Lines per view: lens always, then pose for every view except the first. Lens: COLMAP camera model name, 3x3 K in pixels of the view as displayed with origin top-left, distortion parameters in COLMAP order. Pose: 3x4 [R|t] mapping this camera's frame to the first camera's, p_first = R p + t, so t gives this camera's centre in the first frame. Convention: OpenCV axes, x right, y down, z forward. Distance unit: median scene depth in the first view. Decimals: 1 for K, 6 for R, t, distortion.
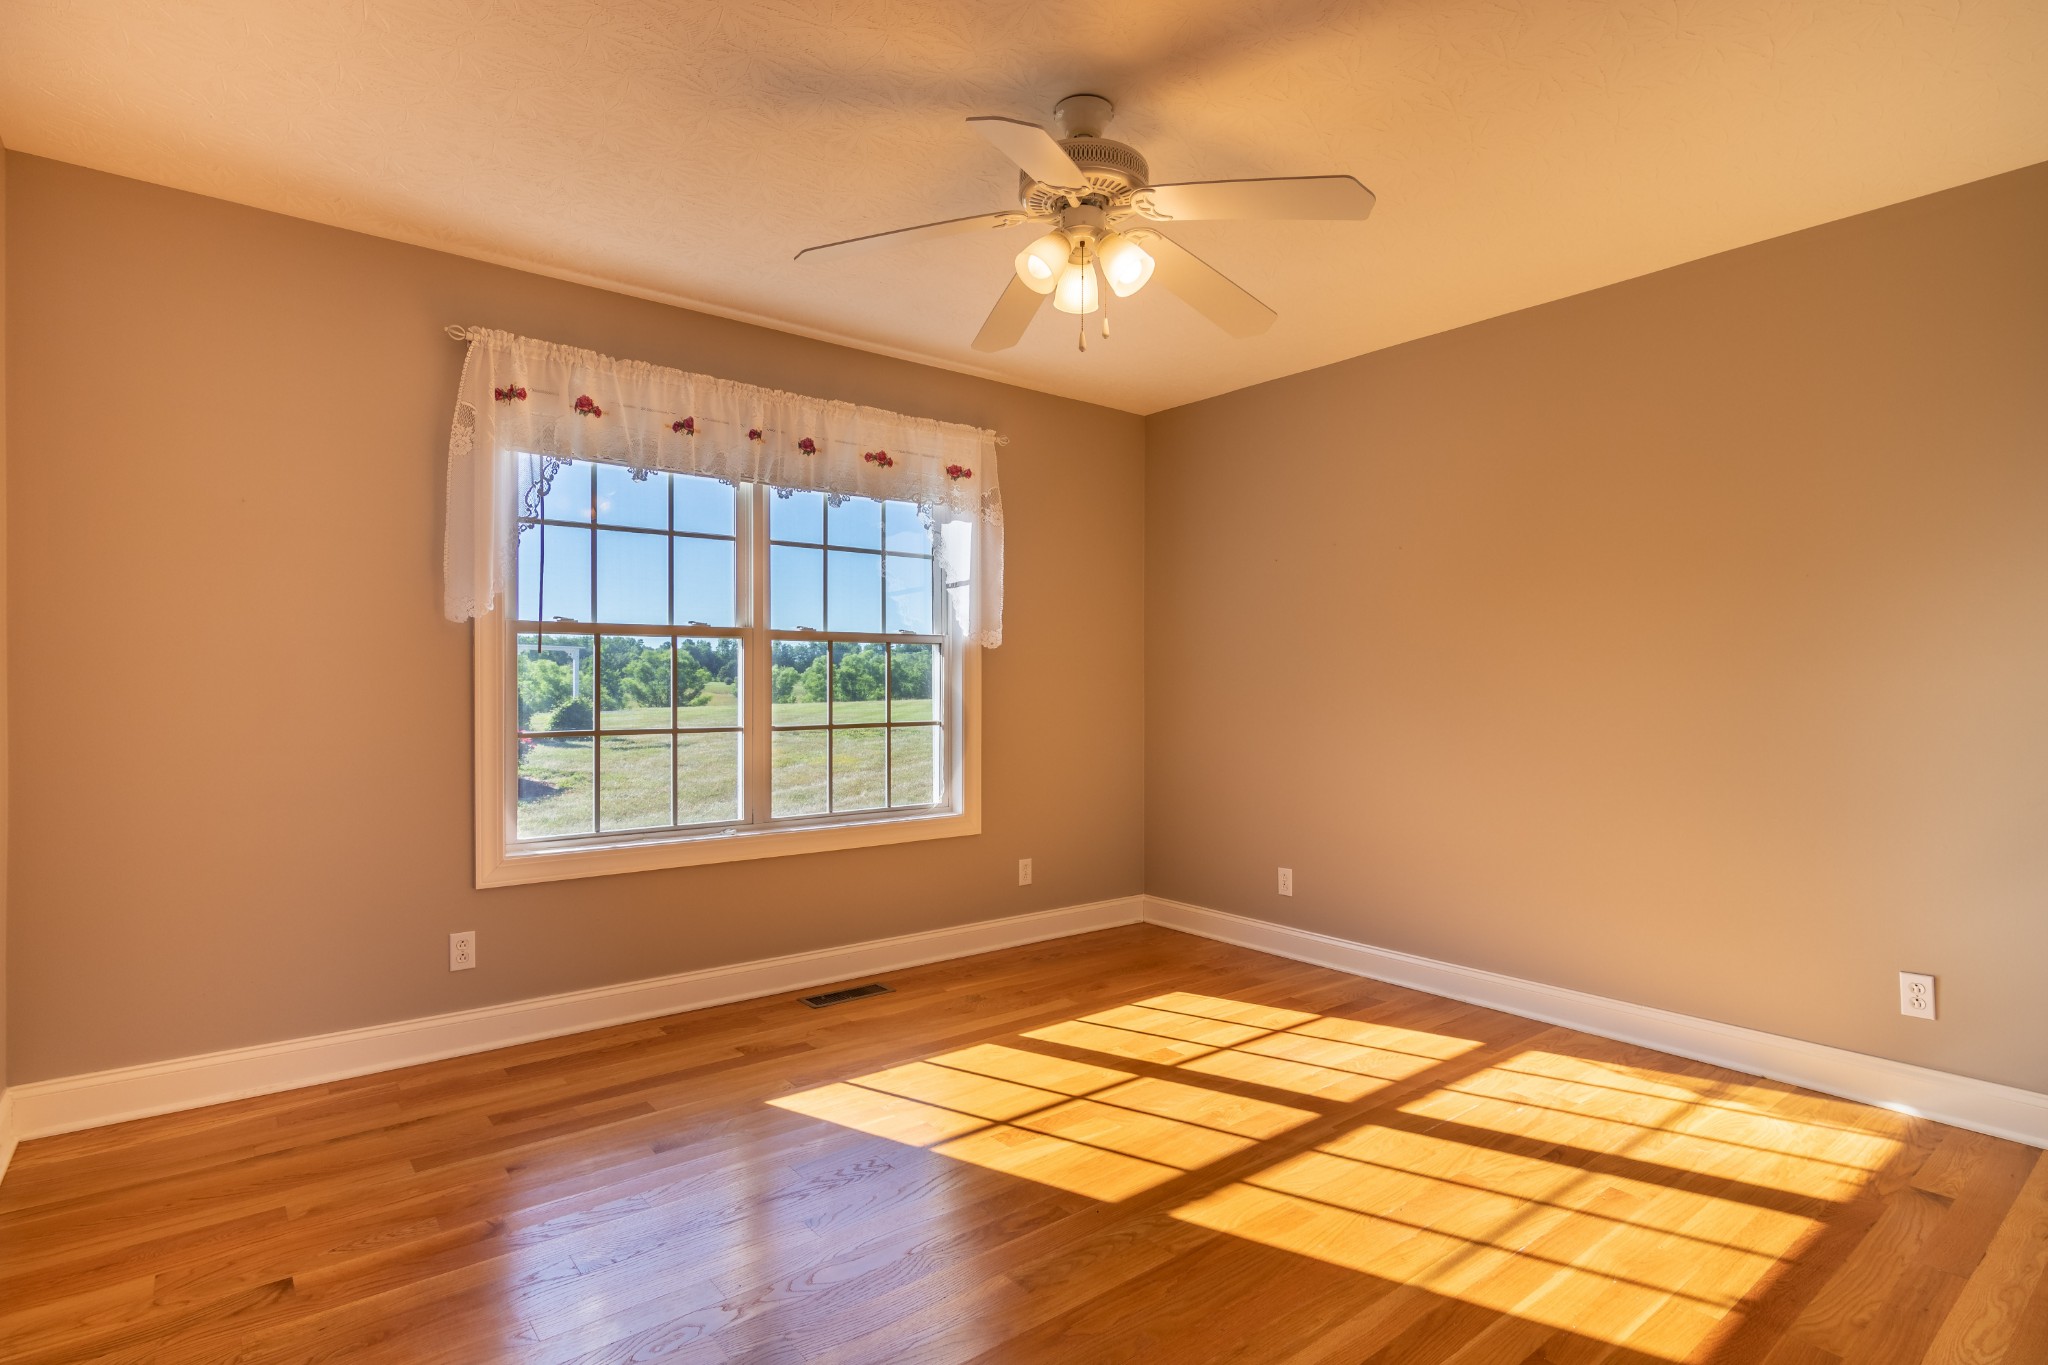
lens RADIAL K [[1046.2, 0, 1024.0], [0, 1046.2, 682.5], [0, 0, 1]] dist [-0.000652, -0.000042]
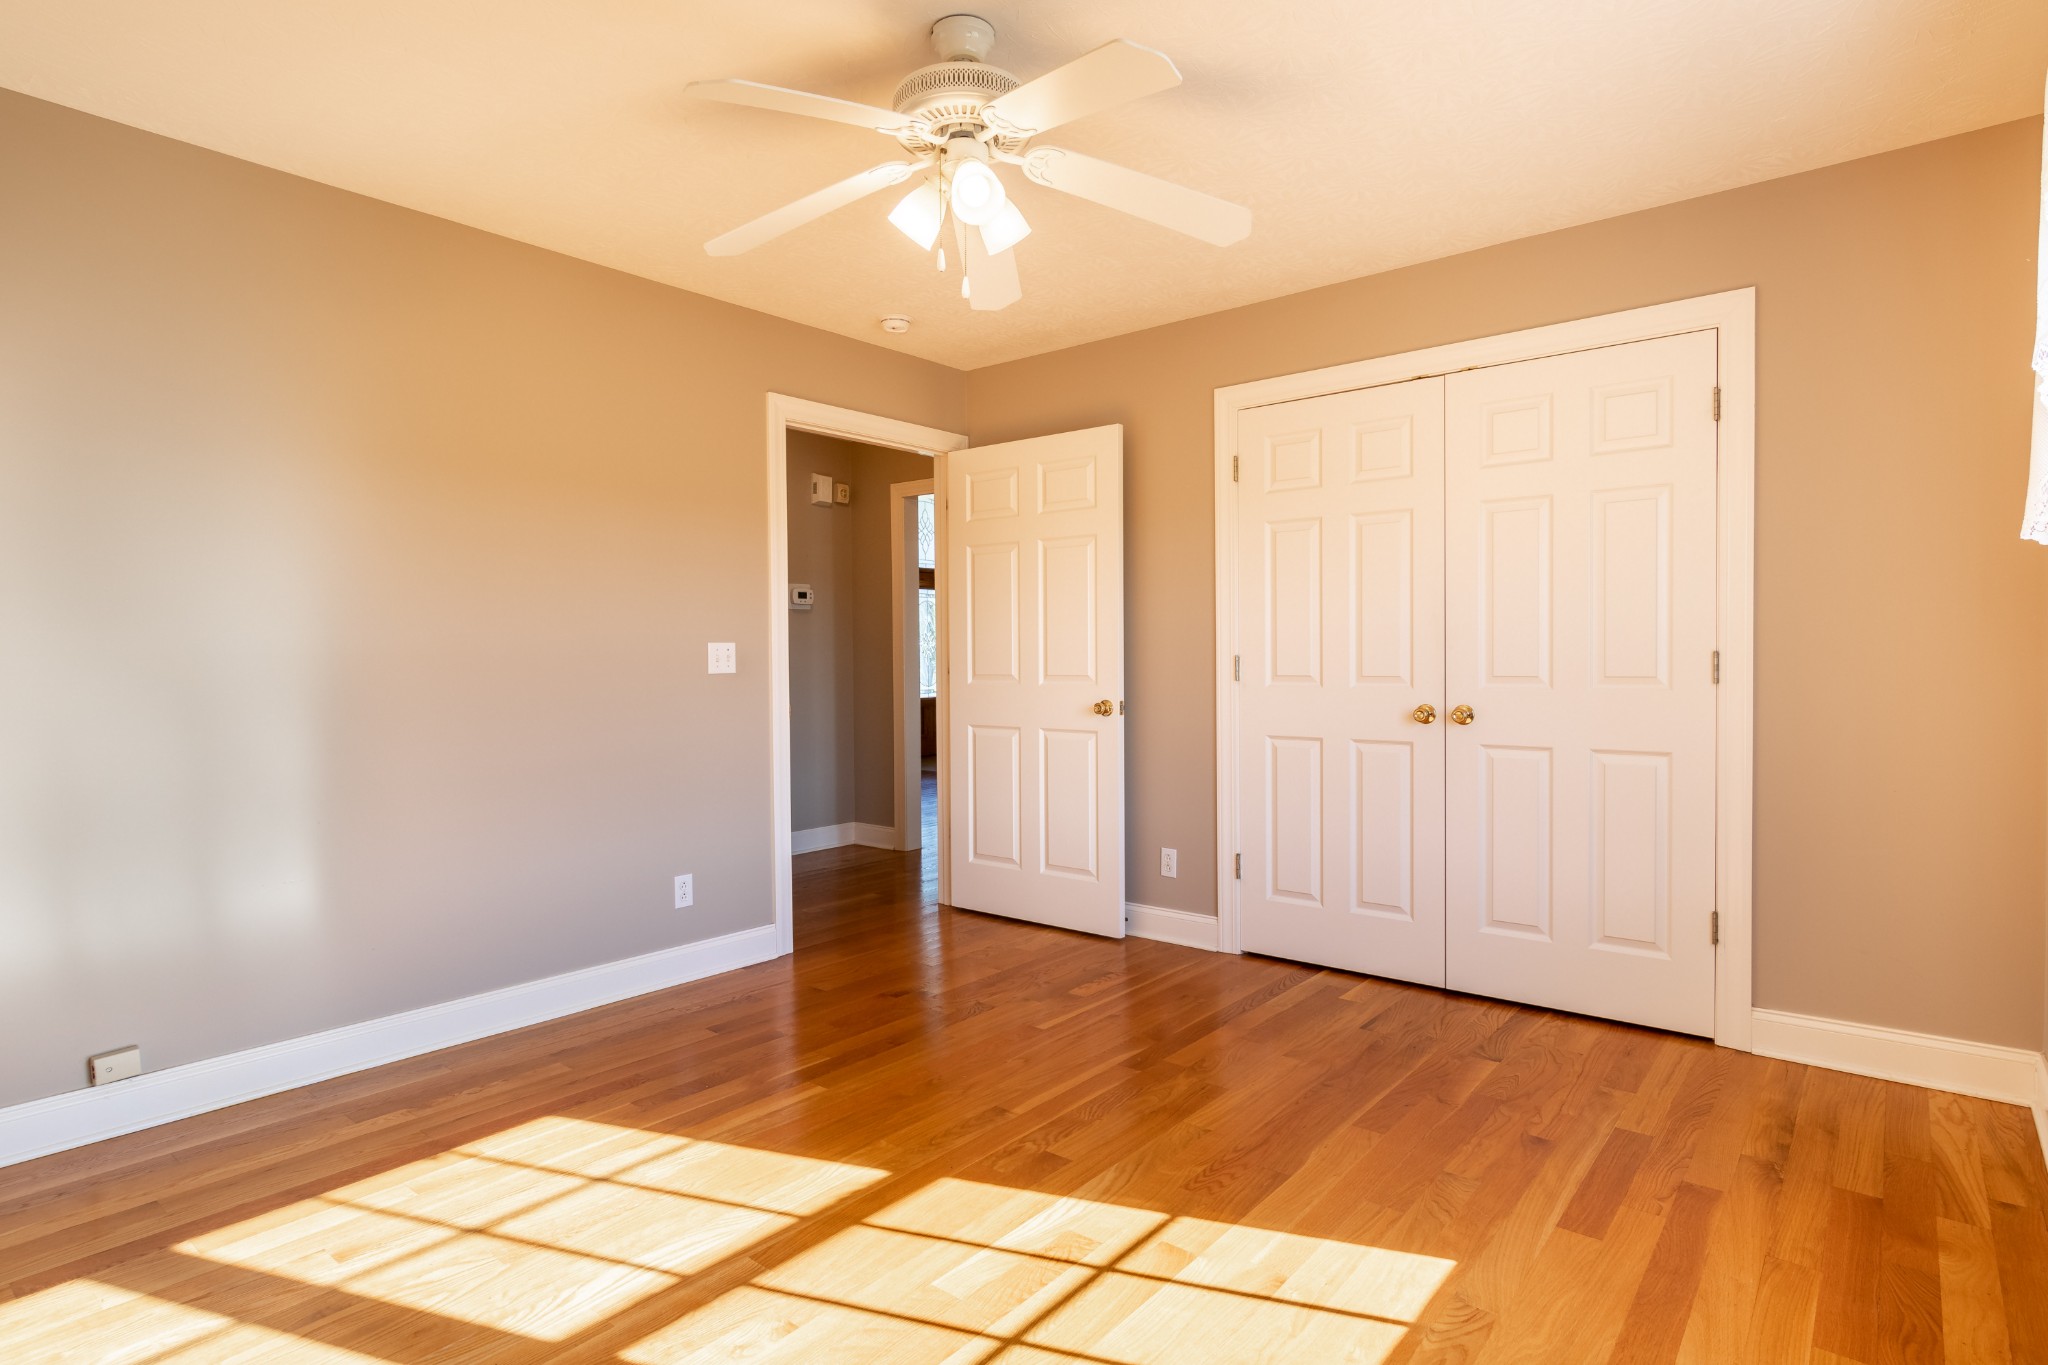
lens RADIAL K [[1046.2, 0, 1024.0], [0, 1046.2, 682.5], [0, 0, 1]] dist [-0.000652, -0.000042]
pose [[-0.979474, 0.009033, -0.201366, 0.193254], [0.004692, 0.999746, 0.022024, 0.003938], [0.201514, 0.020627, -0.979268, 1.872388]]
